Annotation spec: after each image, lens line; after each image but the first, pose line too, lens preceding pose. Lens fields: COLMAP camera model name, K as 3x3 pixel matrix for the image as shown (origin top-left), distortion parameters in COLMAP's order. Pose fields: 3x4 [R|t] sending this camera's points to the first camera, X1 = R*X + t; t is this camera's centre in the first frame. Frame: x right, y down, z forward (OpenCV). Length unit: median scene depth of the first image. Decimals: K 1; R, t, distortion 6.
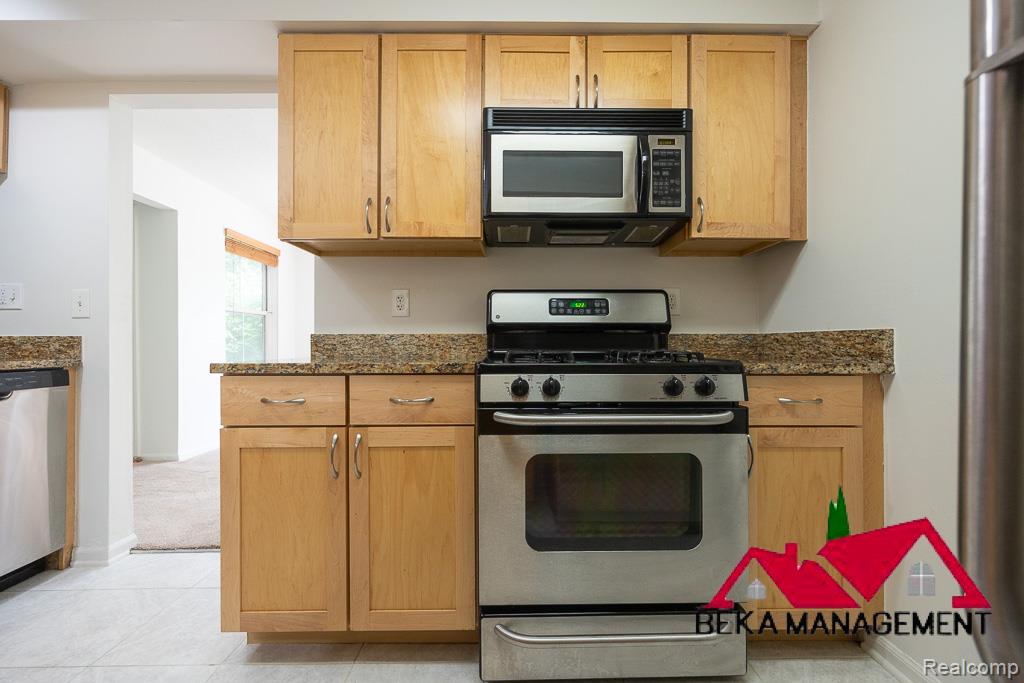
lens RADIAL K [[411.2, 0, 515.3], [0, 411.2, 343.1], [0, 0, 1]] dist [-0.001808, -0.000267]
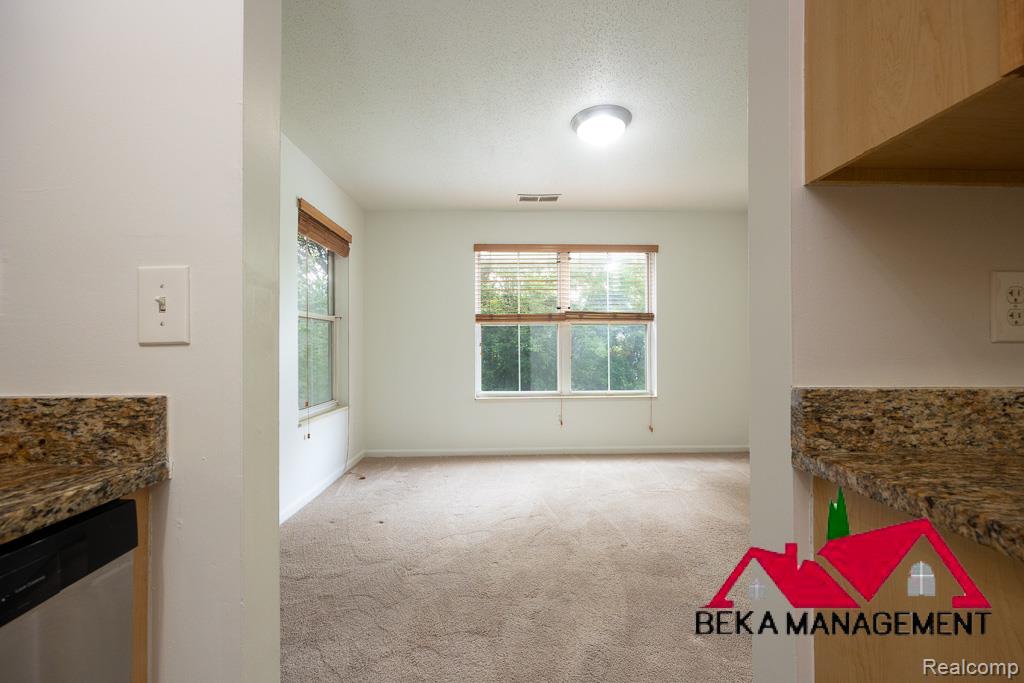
lens RADIAL K [[411.2, 0, 515.3], [0, 411.2, 343.1], [0, 0, 1]] dist [-0.001808, -0.000267]
pose [[0.999726, 0.001947, 0.023309, -0.773484], [-0.001781, 0.999973, -0.007108, -0.061361], [-0.023323, 0.007065, 0.999703, 0.644676]]
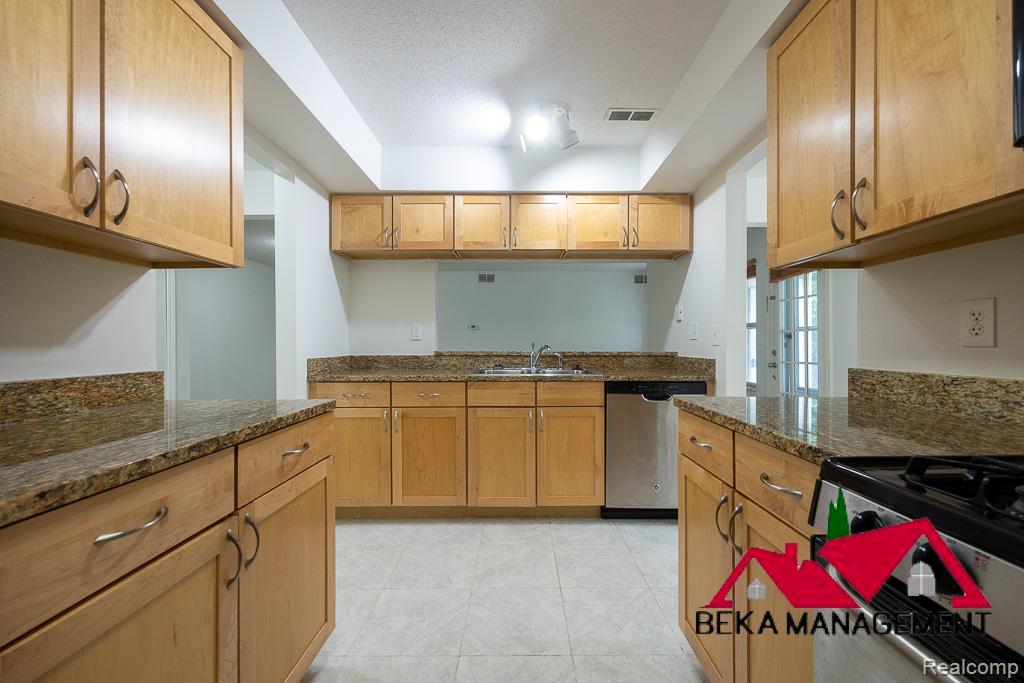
lens RADIAL K [[411.2, 0, 515.3], [0, 411.2, 343.1], [0, 0, 1]] dist [-0.001808, -0.000267]
pose [[-0.019075, 0.000700, -0.999818, 0.316244], [0.002330, 0.999997, 0.000655, -0.073318], [0.999815, -0.002317, -0.019076, 0.371863]]
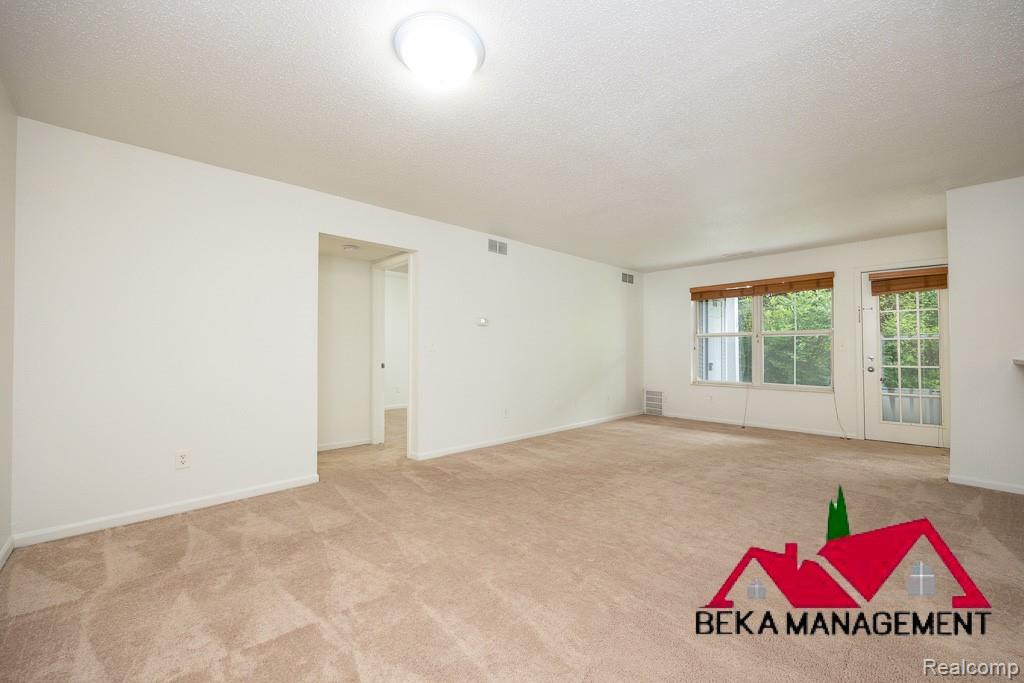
lens RADIAL K [[411.2, 0, 515.3], [0, 411.2, 343.1], [0, 0, 1]] dist [-0.001808, -0.000267]
pose [[0.676399, -0.008342, -0.736488, -1.787011], [-0.004389, 0.999872, -0.015356, -0.058486], [0.736522, 0.013619, 0.676276, -1.734275]]
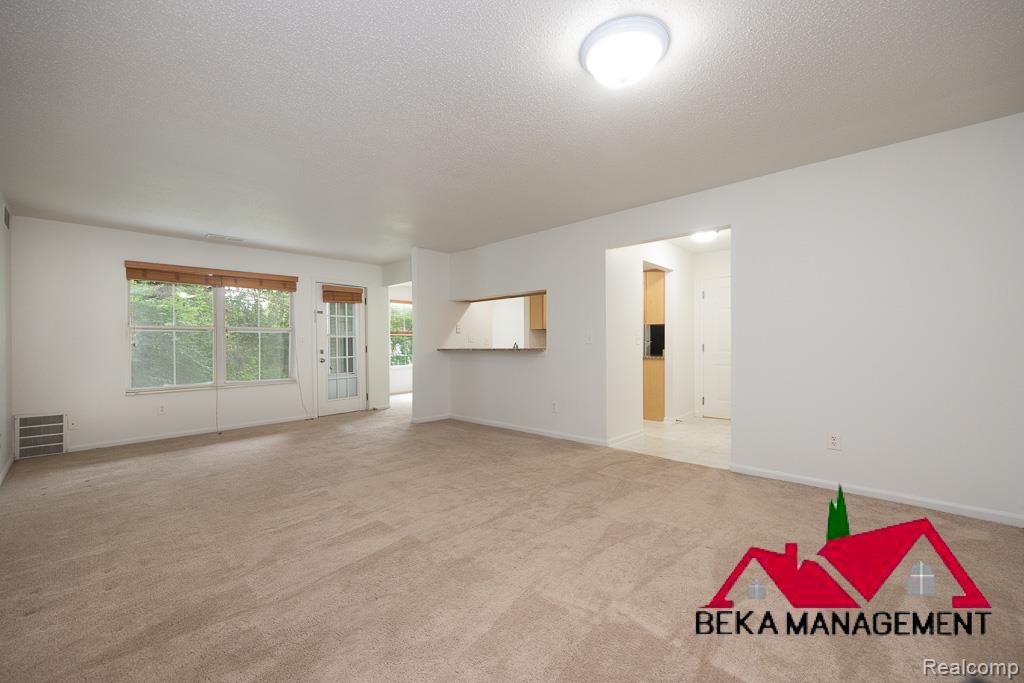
lens RADIAL K [[411.2, 0, 515.3], [0, 411.2, 343.1], [0, 0, 1]] dist [-0.001808, -0.000267]
pose [[0.696337, -0.004715, 0.717700, -3.581942], [0.011773, 0.999919, -0.004854, -0.045608], [-0.717619, 0.011829, 0.696336, -1.708155]]
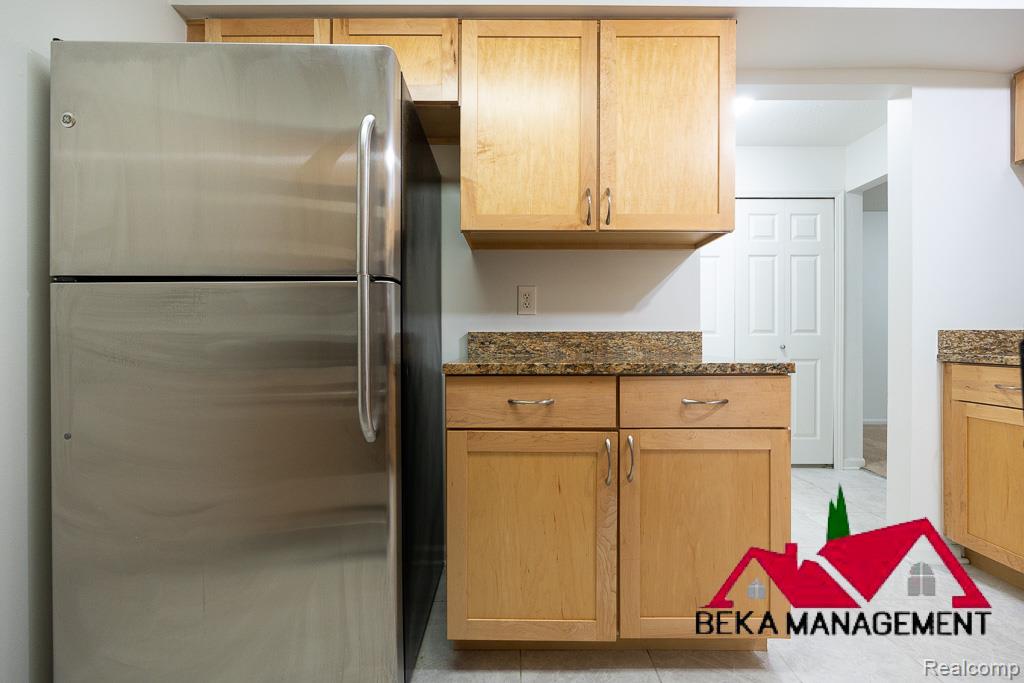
lens RADIAL K [[416.7, 0, 519.3], [0, 416.7, 342.1], [0, 0, 1]] dist [-0.001243, -0.000224]
pose [[-0.999954, 0.004448, 0.008456, -0.049941], [0.004514, 0.999960, 0.007739, -0.003701], [-0.008421, 0.007777, -0.999934, 0.670412]]
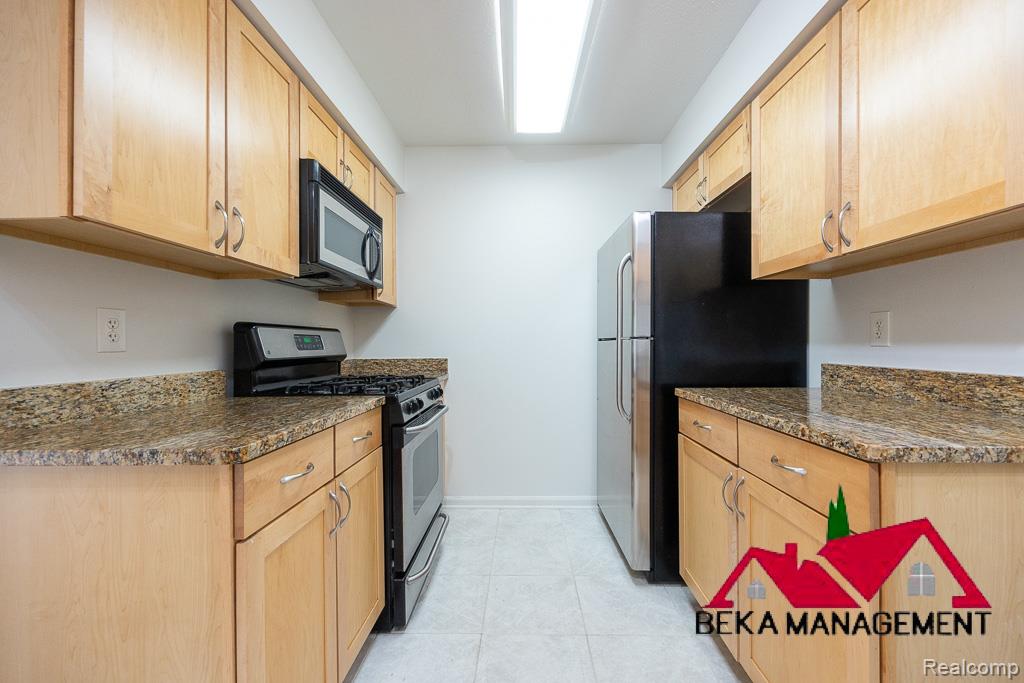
lens RADIAL K [[411.2, 0, 515.3], [0, 411.2, 343.1], [0, 0, 1]] dist [-0.001808, -0.000267]
pose [[0.028042, 0.002494, 0.999604, -0.919508], [0.008232, 0.999962, -0.002726, -0.072982], [-0.999573, 0.008306, 0.028020, 0.368278]]
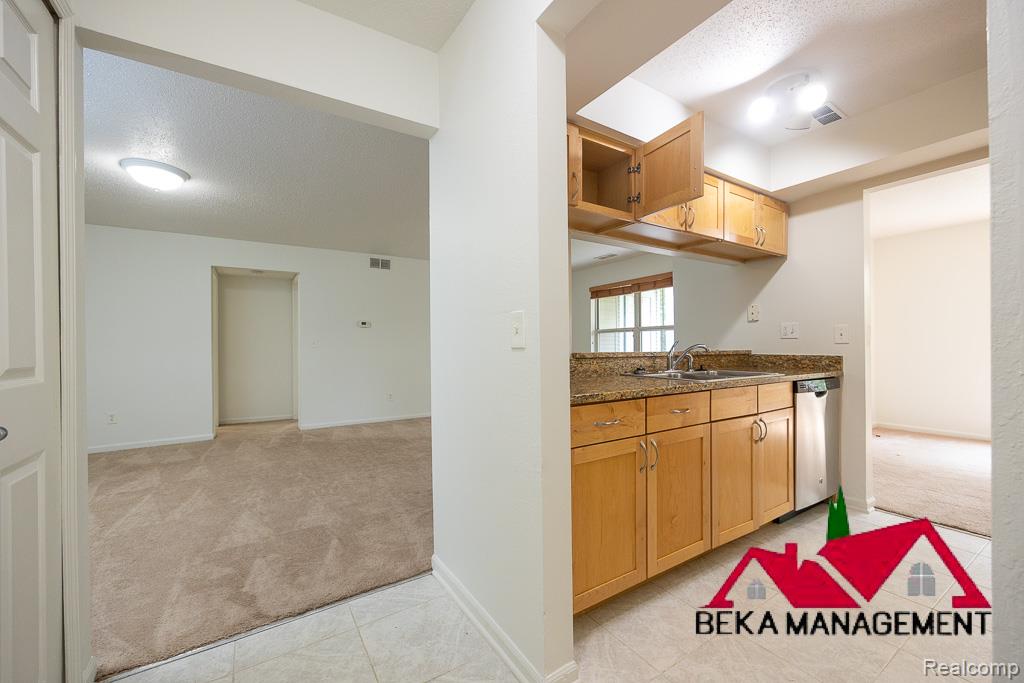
lens RADIAL K [[411.2, 0, 515.3], [0, 411.2, 343.1], [0, 0, 1]] dist [-0.001808, -0.000267]
pose [[0.527645, -0.004390, -0.849454, -0.414142], [0.006020, 0.999981, -0.001429, -0.069036], [0.849444, -0.004359, 0.527662, -0.837485]]
